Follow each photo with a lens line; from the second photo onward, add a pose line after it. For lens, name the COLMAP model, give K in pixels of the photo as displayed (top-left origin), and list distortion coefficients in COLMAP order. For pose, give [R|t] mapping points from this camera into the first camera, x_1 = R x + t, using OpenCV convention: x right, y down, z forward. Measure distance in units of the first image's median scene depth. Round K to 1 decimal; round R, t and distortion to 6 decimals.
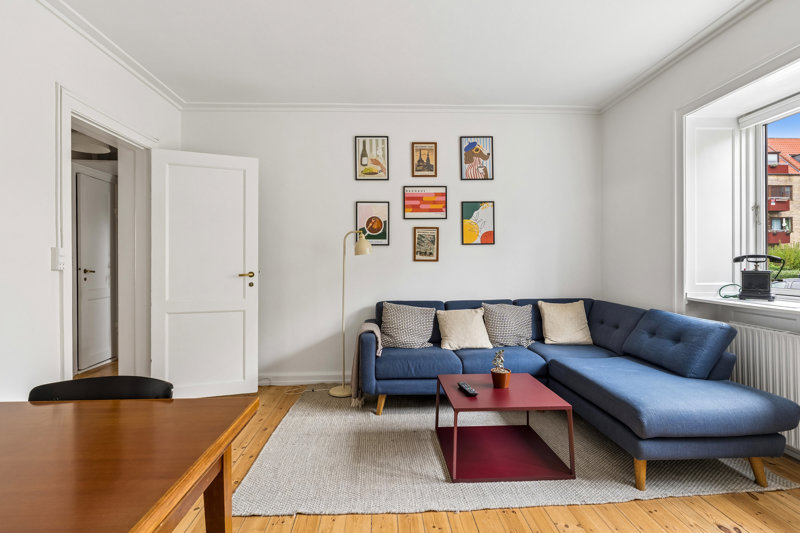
lens RADIAL K [[395.6, 0, 397.1], [0, 395.6, 251.0], [0, 0, 1]] dist [-0.008854, -0.000865]
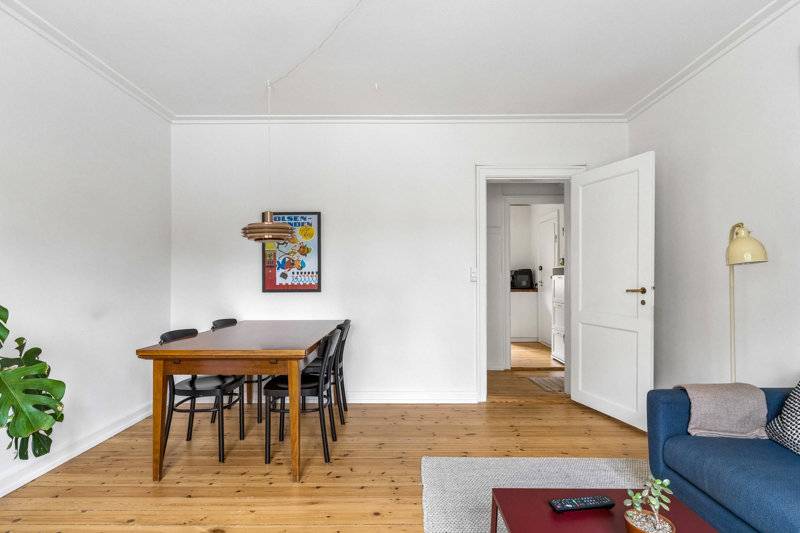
lens RADIAL K [[395.6, 0, 401.1], [0, 395.6, 267.6], [0, 0, 1]] dist [-0.008854, -0.000865]
pose [[-0.044578, -0.018366, -0.998837, 0.491520], [0.007102, 0.999800, -0.018701, 0.022043], [0.998981, -0.007928, -0.044439, 0.517672]]
